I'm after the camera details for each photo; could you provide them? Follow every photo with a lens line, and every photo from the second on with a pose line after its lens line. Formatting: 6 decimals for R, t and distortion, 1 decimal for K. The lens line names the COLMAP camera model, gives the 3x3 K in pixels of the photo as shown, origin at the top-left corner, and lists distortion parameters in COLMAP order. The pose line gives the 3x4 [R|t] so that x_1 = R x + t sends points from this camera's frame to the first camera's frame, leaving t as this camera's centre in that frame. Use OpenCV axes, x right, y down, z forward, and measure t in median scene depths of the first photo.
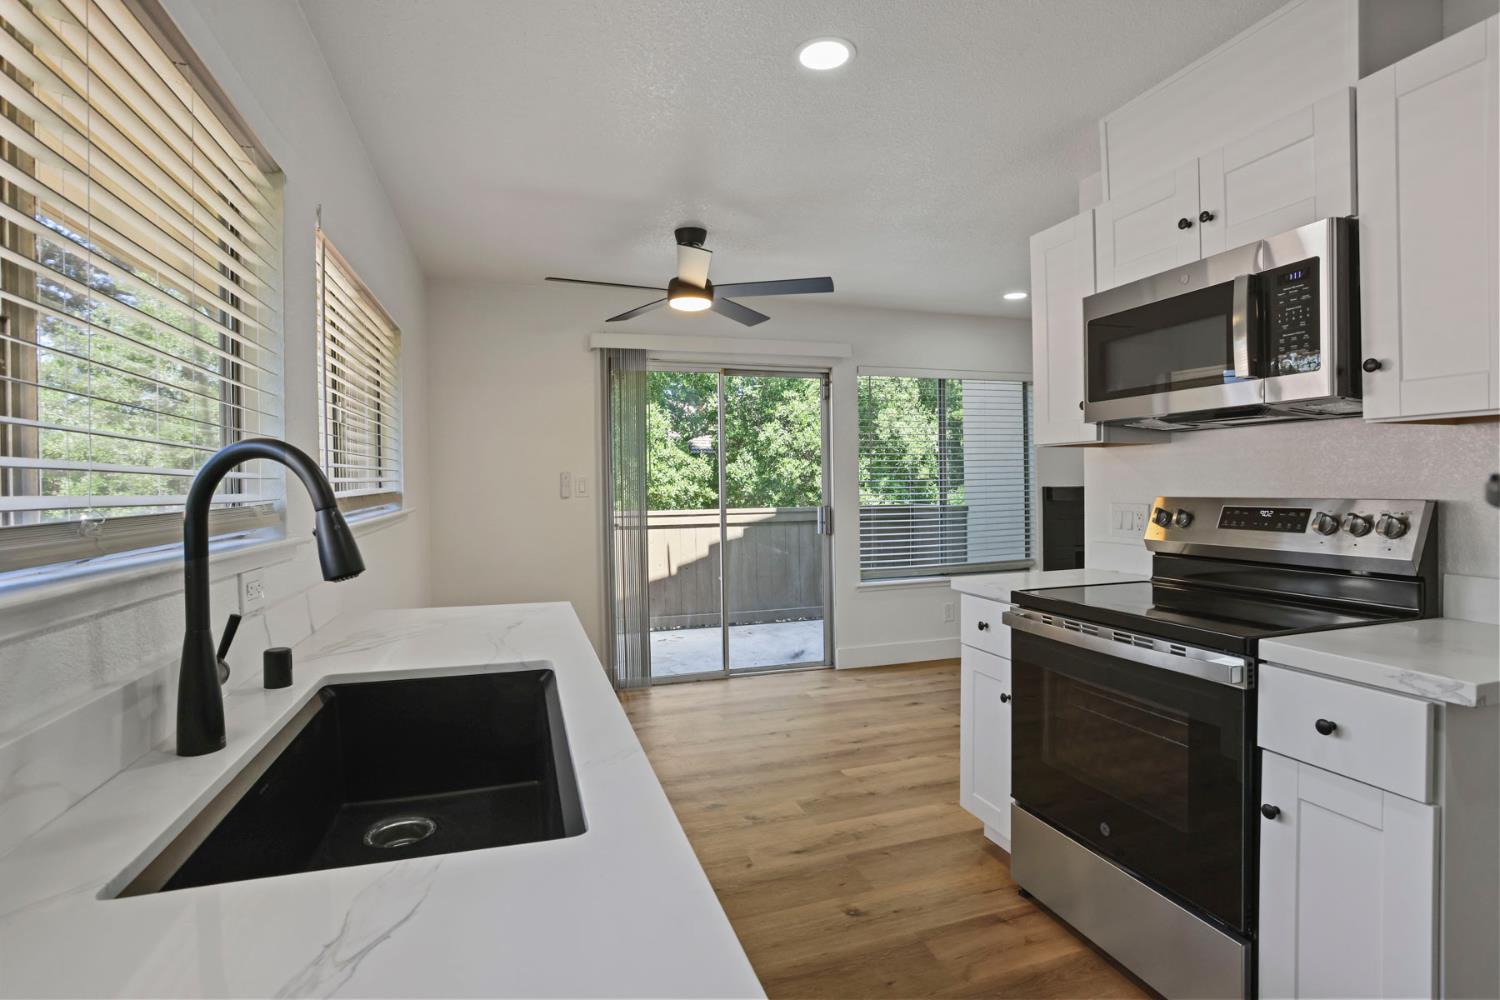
lens RADIAL K [[715.7, 0, 750.0], [0, 715.7, 500.0], [0, 0, 1]] dist [-0.057734, 0.018712]
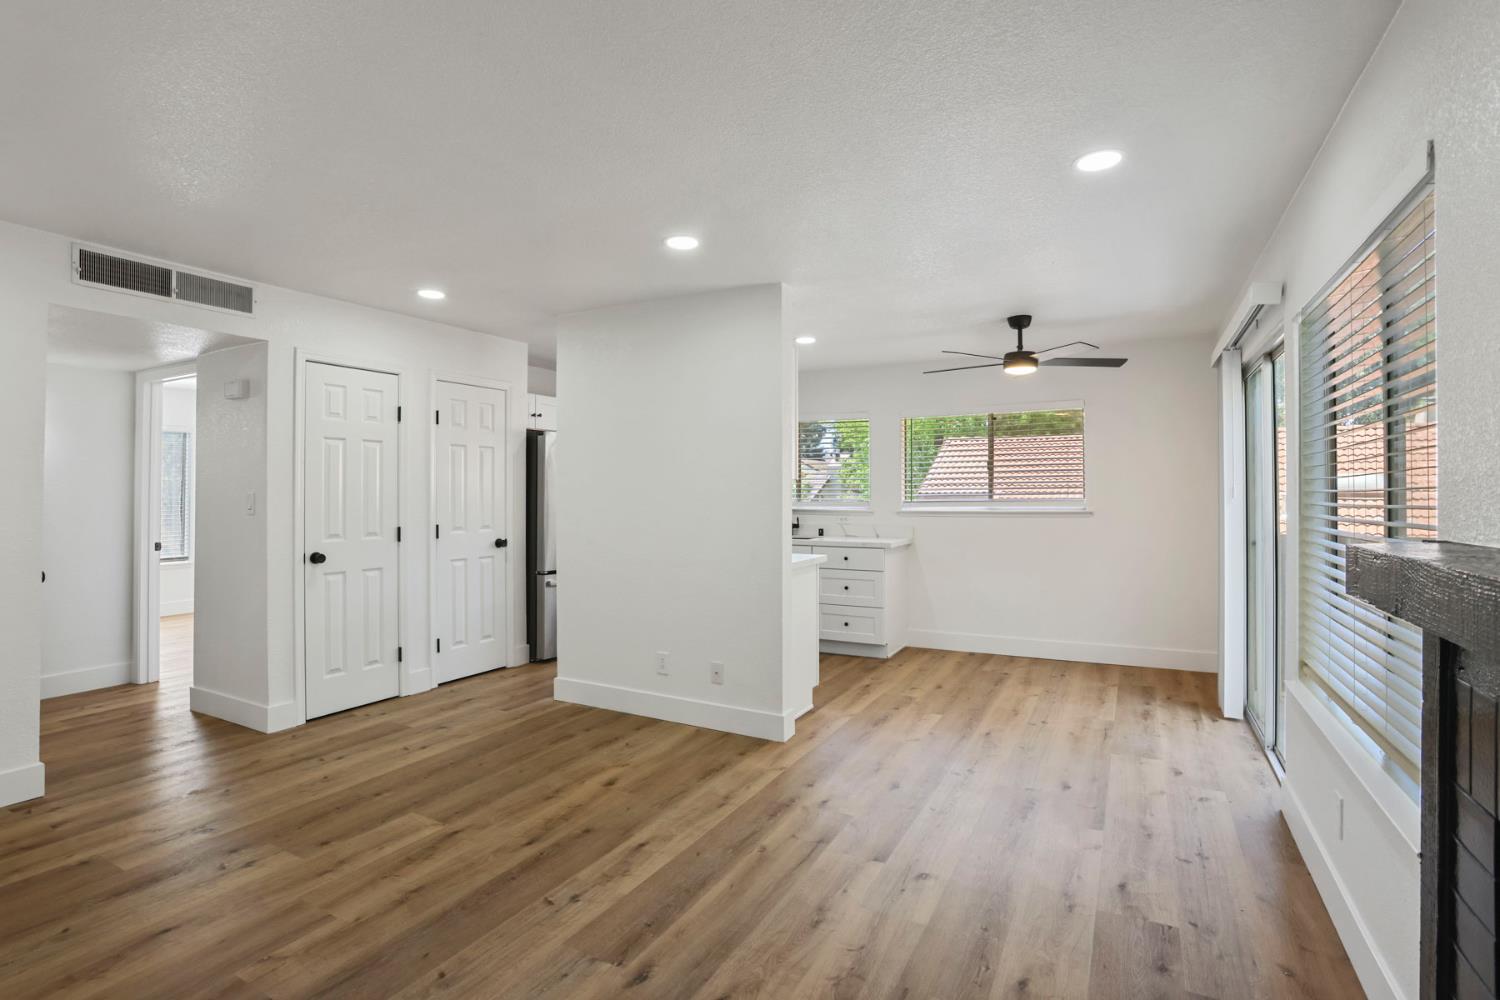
lens RADIAL K [[737.3, 0, 738.6], [0, 737.3, 493.3], [0, 0, 1]] dist [-0.052066, 0.015802]
pose [[-0.727630, 0.007874, -0.685925, 0.898743], [-0.008436, 0.999756, 0.020426, -0.039350], [0.685918, 0.020649, -0.727386, 1.155920]]
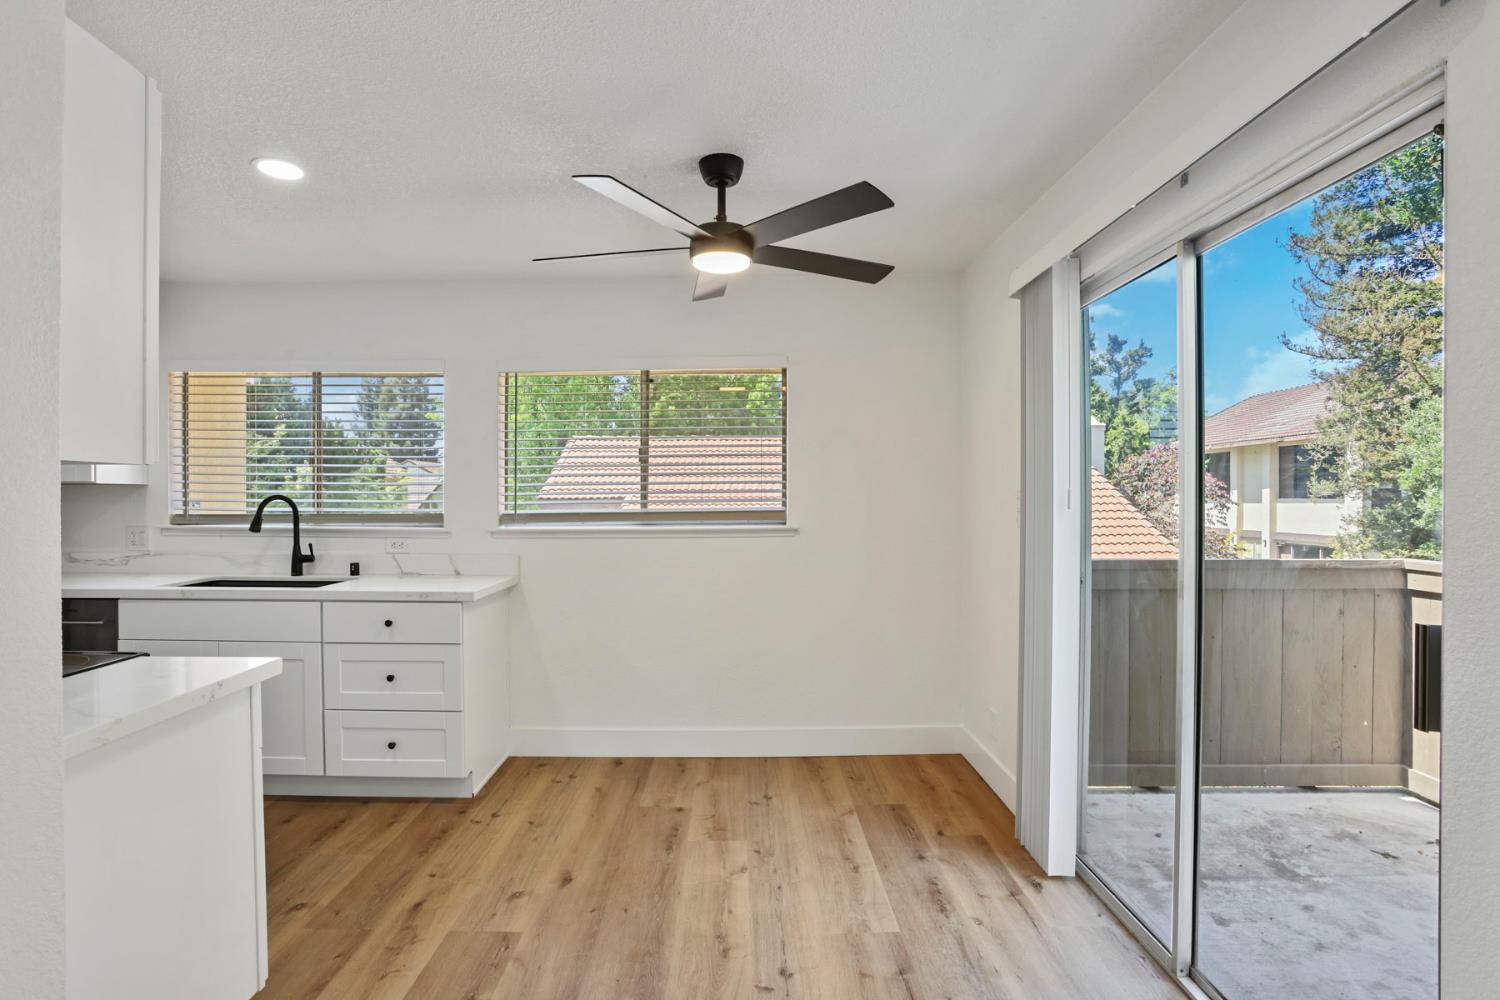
lens RADIAL K [[736.0, 0, 742.6], [0, 736.0, 494.9], [0, 0, 1]] dist [-0.056128, 0.022202]
pose [[-0.303224, 0.003901, -0.952911, 0.436415], [-0.016886, 0.999813, 0.009466, -0.031324], [0.952770, 0.018961, -0.303101, 0.873721]]
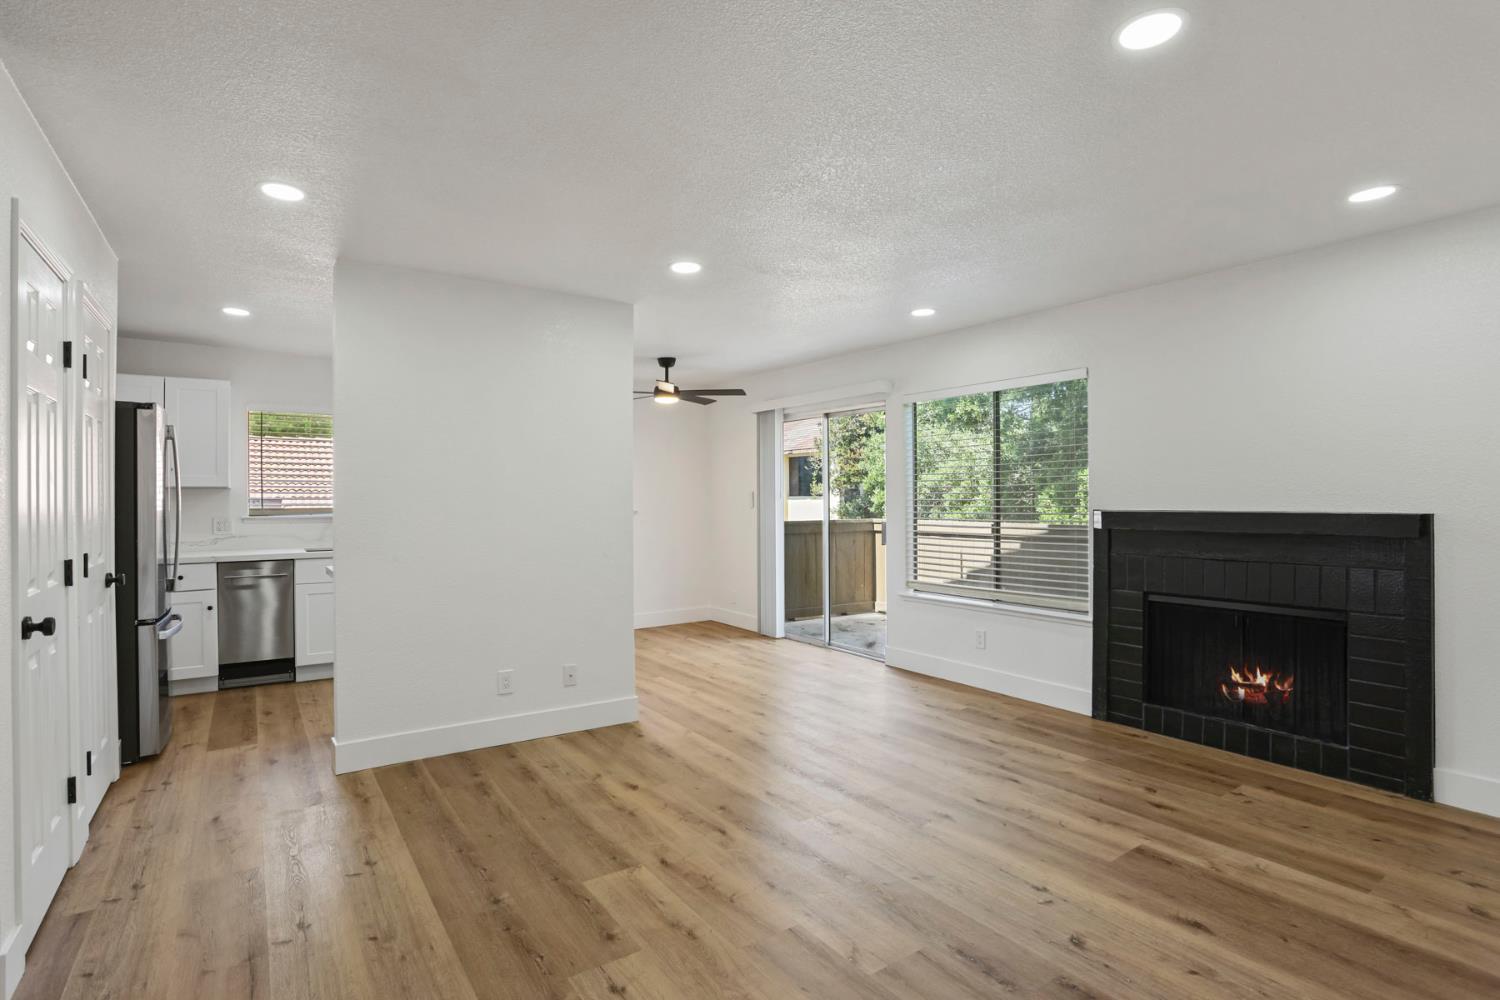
lens RADIAL K [[734.2, 0, 747.6], [0, 734.2, 490.4], [0, 0, 1]] dist [-0.079261, 0.048614]
pose [[0.285652, -0.001566, -0.958332, 1.200783], [-0.014878, 0.999871, -0.006068, -0.026293], [0.958218, 0.015992, 0.285592, 0.477671]]
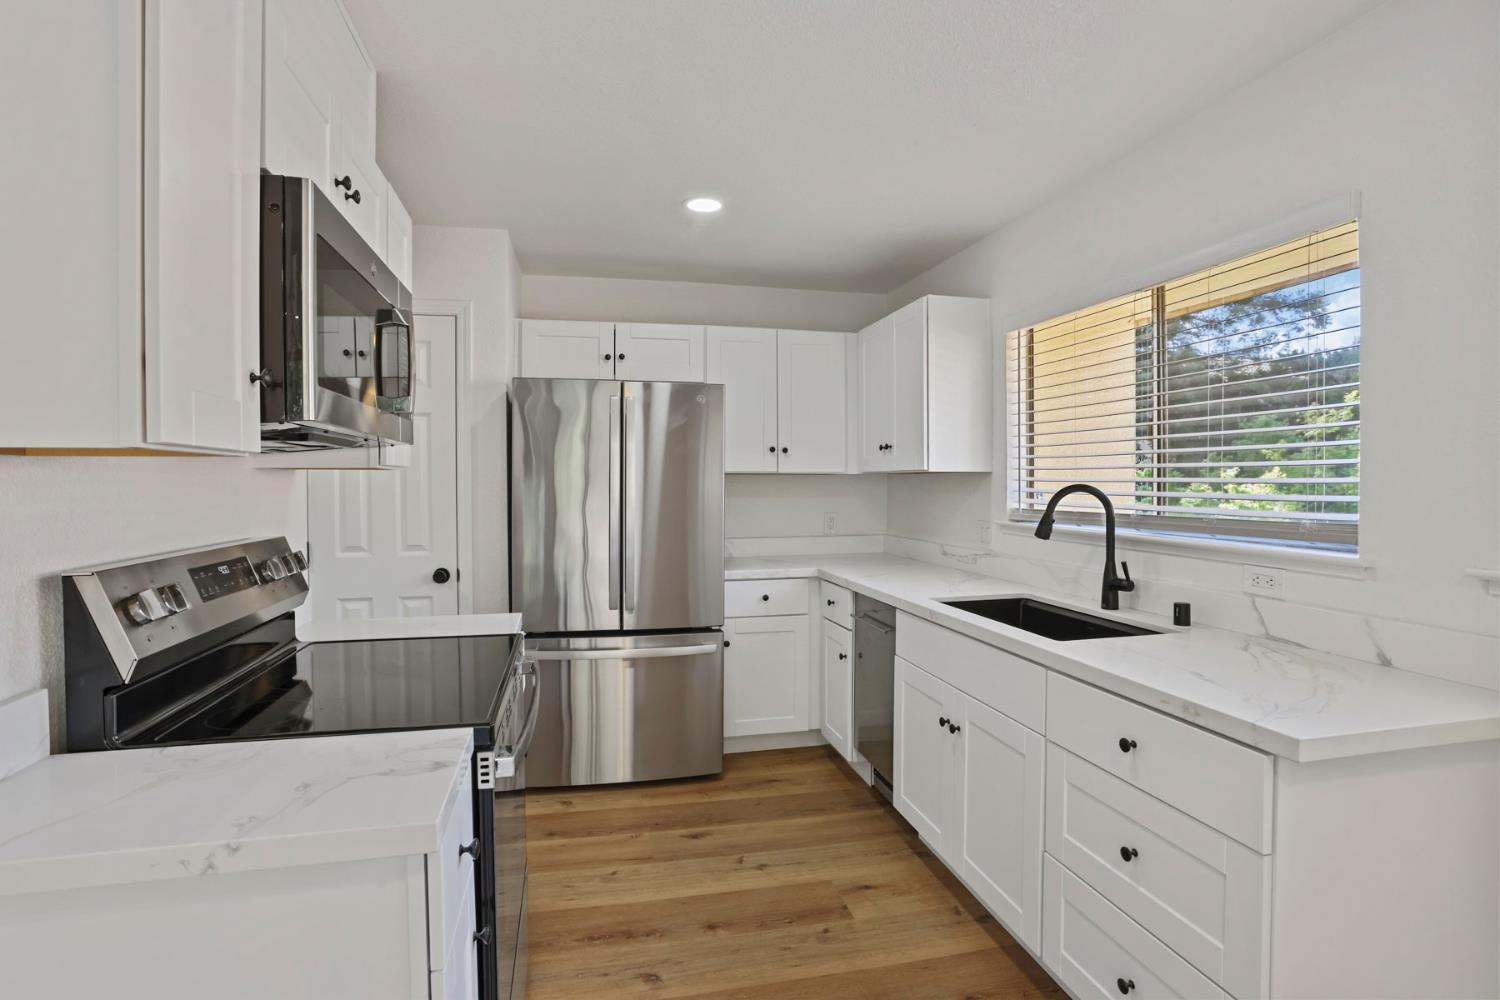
lens RADIAL K [[736.0, 0, 742.6], [0, 736.0, 494.9], [0, 0, 1]] dist [-0.056128, 0.022202]
pose [[-0.995707, 0.008833, 0.092138, 0.053994], [0.011968, 0.999366, 0.033523, -0.028412], [-0.091784, 0.034482, -0.995182, 0.707319]]
